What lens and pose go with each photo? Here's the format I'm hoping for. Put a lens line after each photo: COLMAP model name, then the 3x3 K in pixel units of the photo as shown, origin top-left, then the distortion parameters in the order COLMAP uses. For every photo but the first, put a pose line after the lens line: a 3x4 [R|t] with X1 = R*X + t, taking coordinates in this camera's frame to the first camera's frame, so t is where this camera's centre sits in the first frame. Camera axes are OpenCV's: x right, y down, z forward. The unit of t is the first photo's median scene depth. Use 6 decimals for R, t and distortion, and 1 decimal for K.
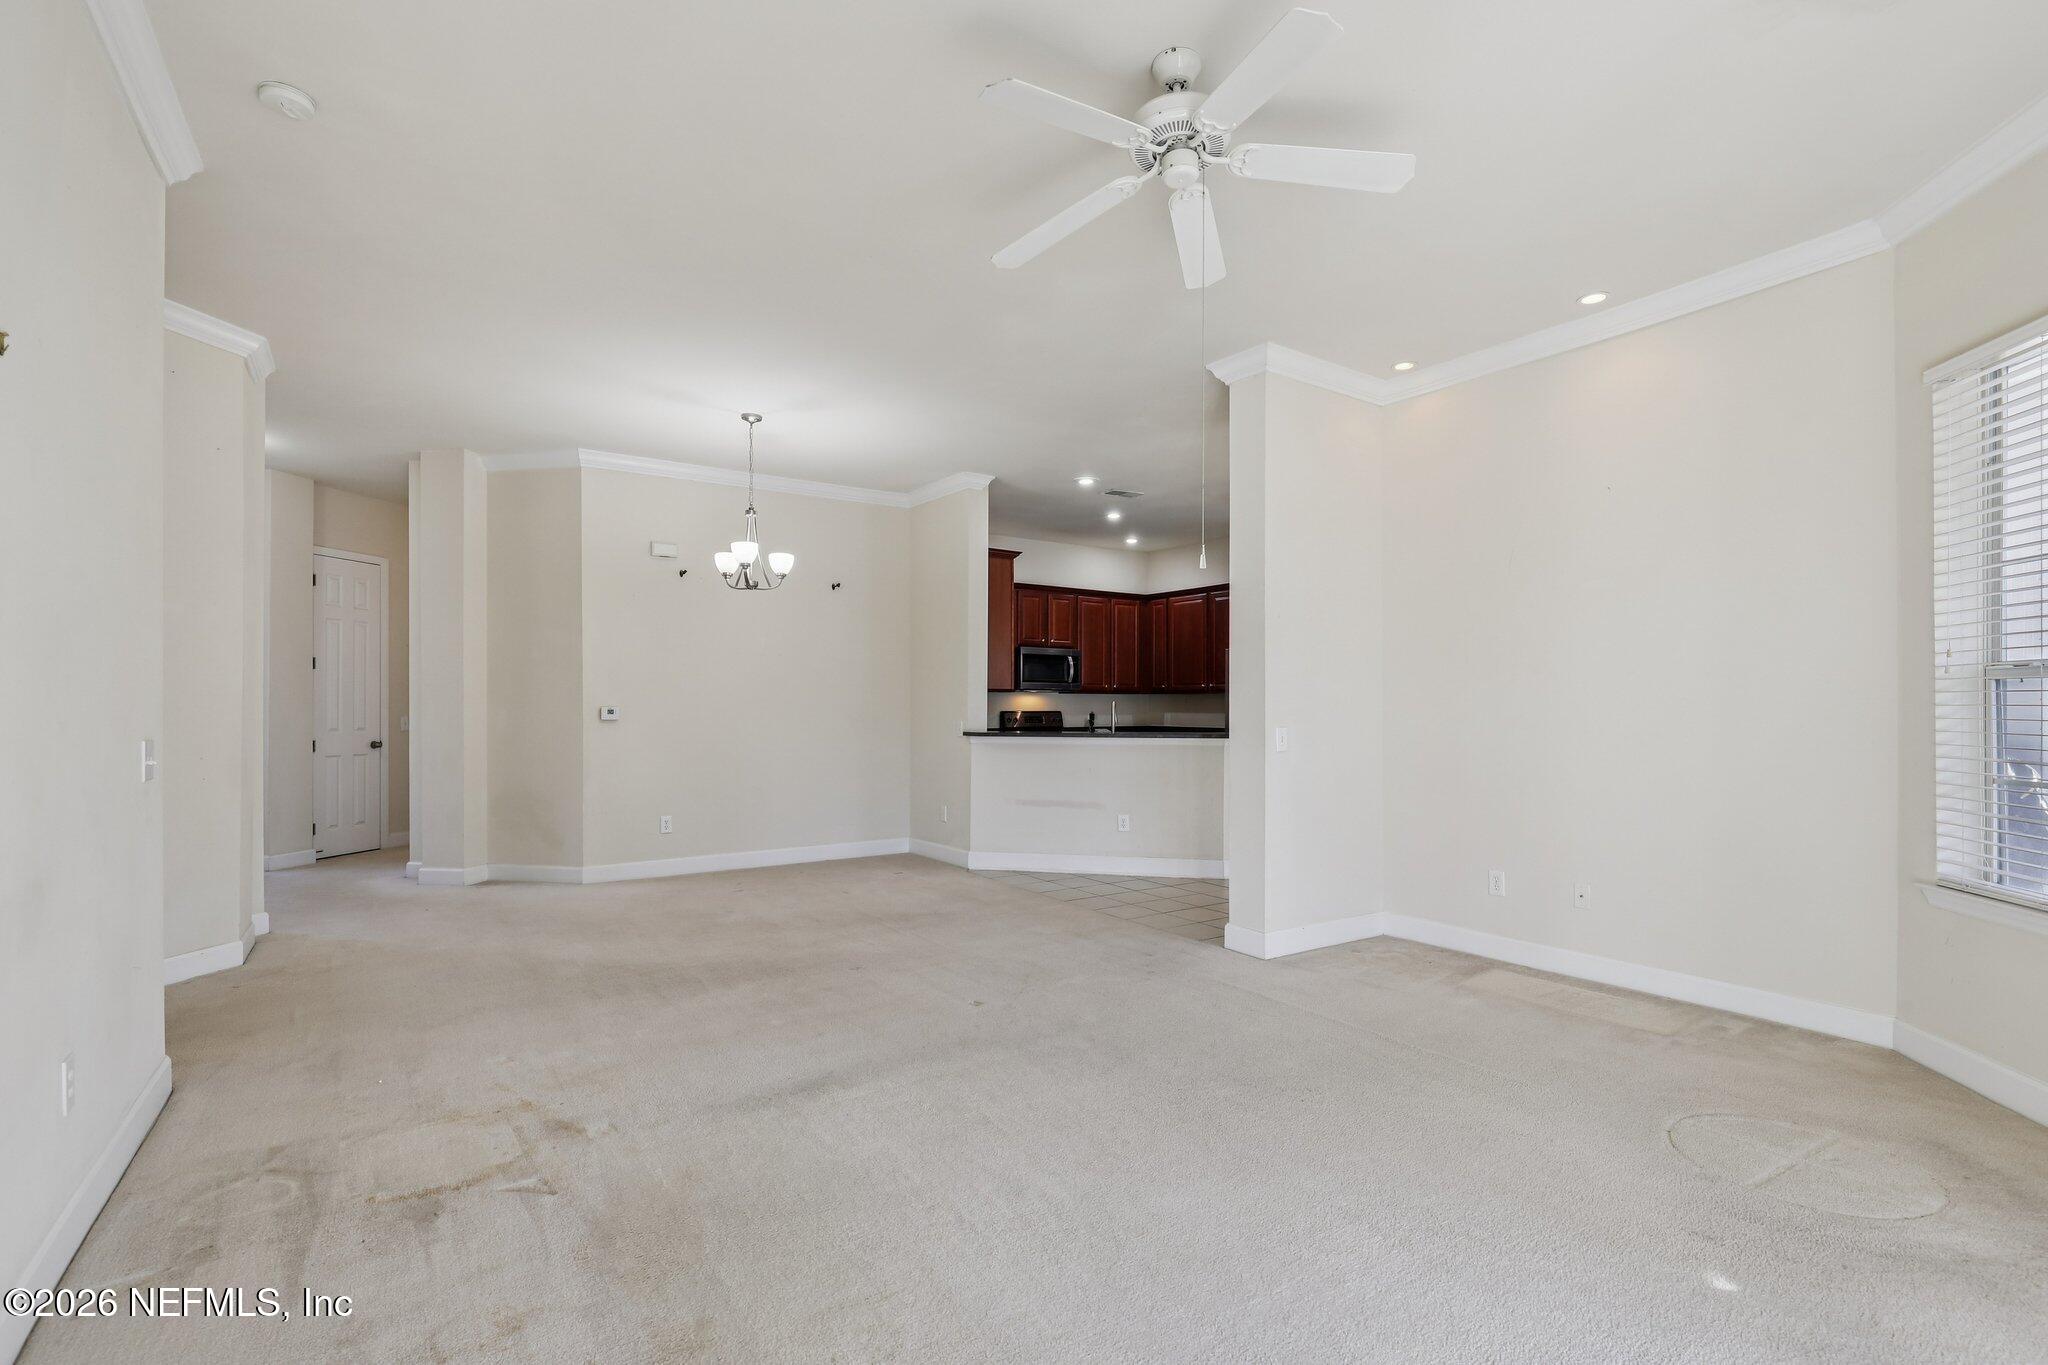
lens RADIAL K [[927.9, 0, 1030.9], [0, 927.9, 693.9], [0, 0, 1]] dist [0.001461, -0.000869]
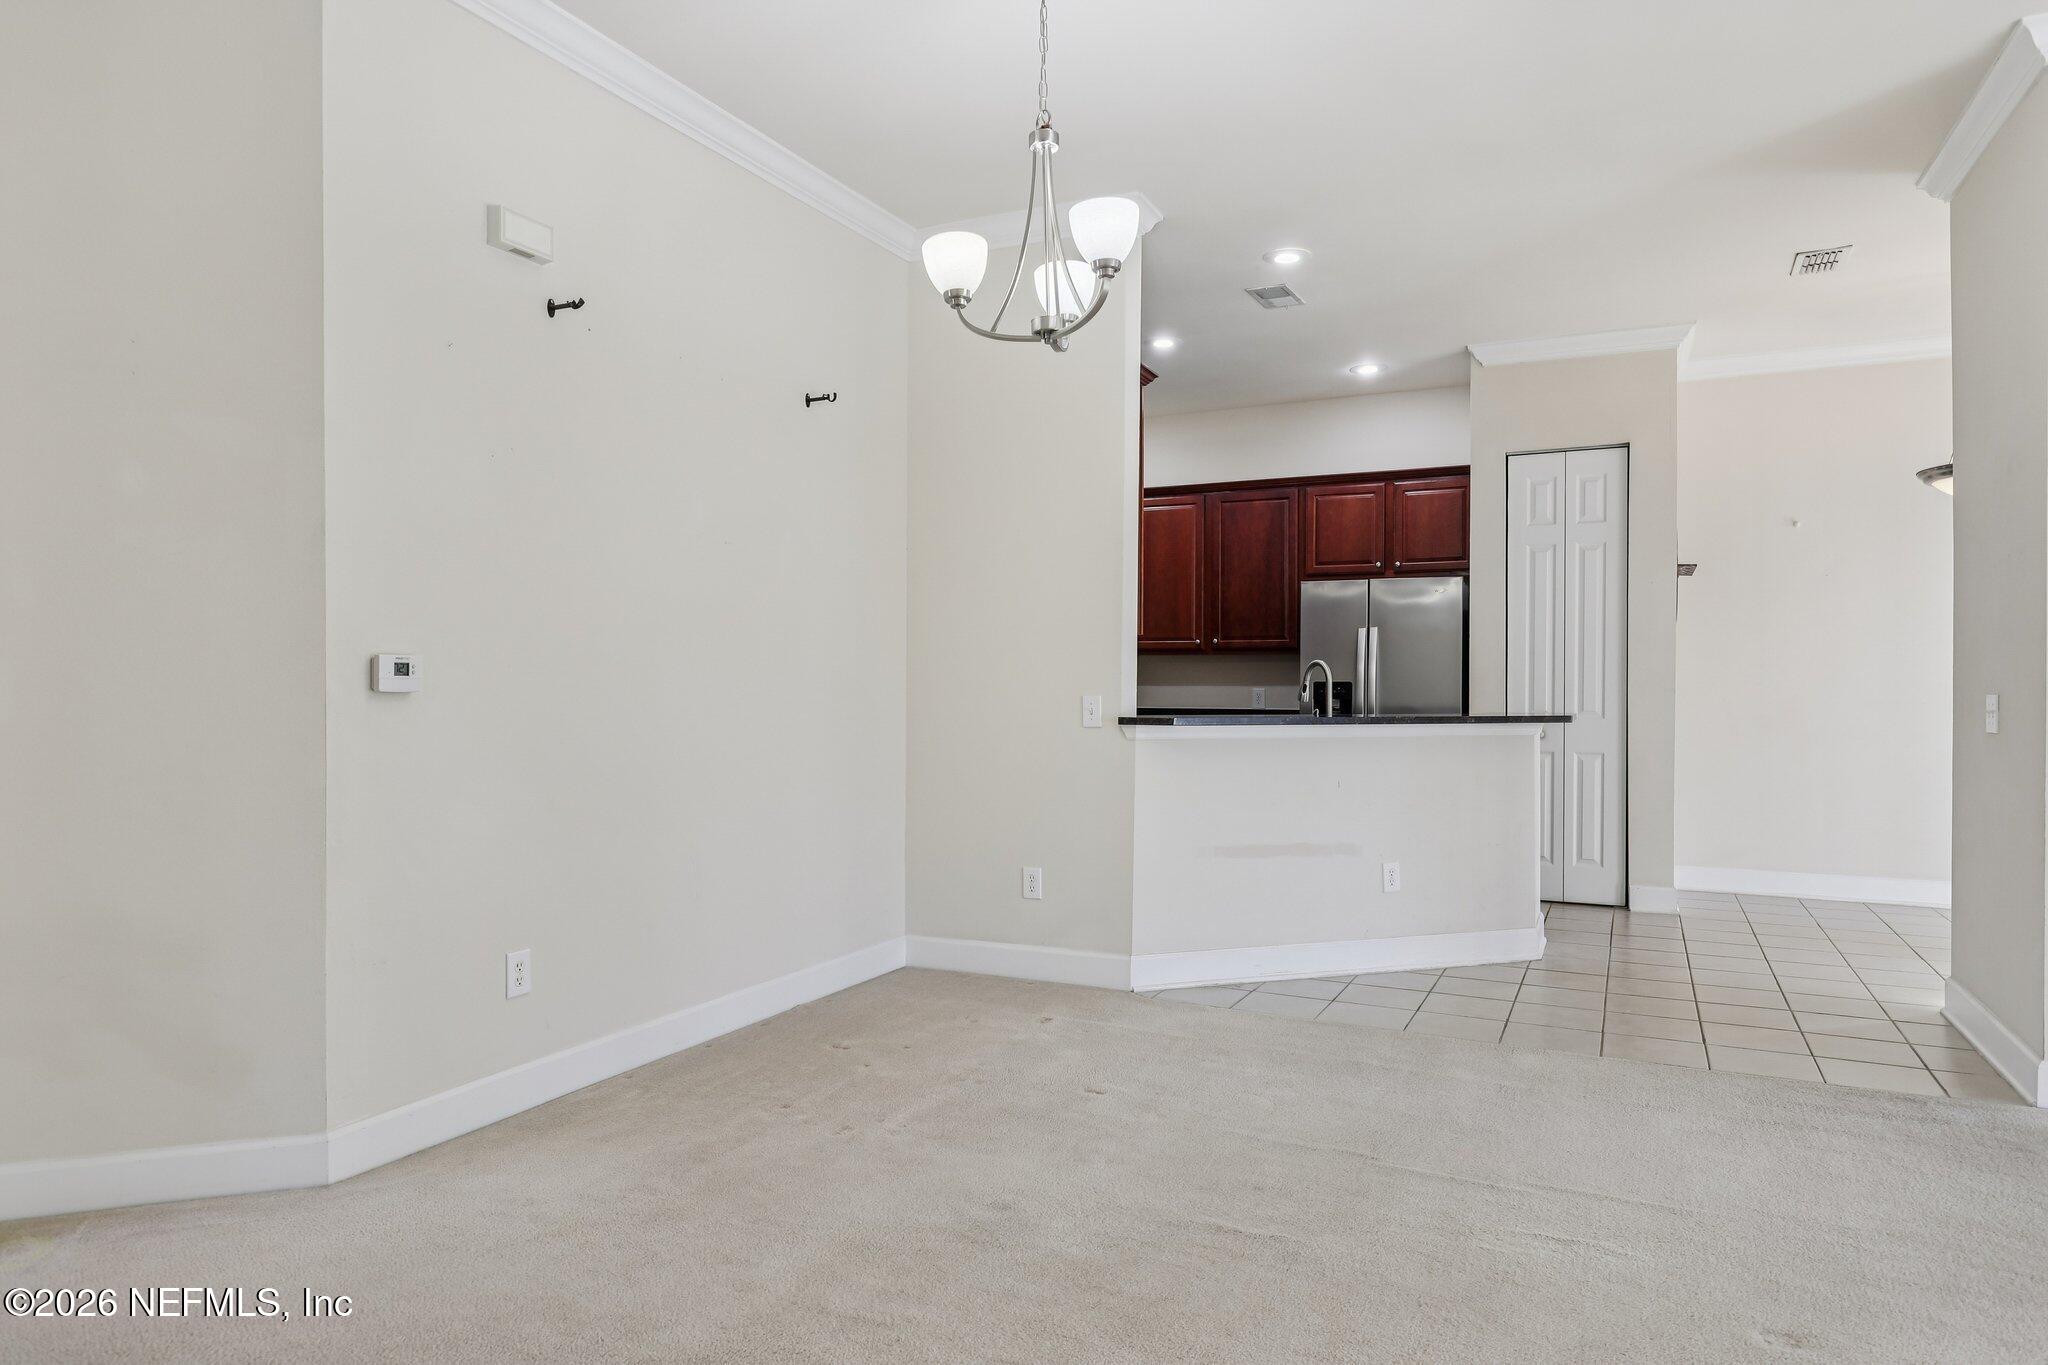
lens RADIAL K [[1238.7, 0, 1032.1], [0, 1238.7, 685.1], [0, 0, 1]] dist [-0.000213, -0.000901]
pose [[0.863926, 0.003247, 0.503609, -0.464927], [-0.008754, 0.999925, 0.008570, 0.018700], [-0.503543, -0.011812, 0.863889, 0.465142]]
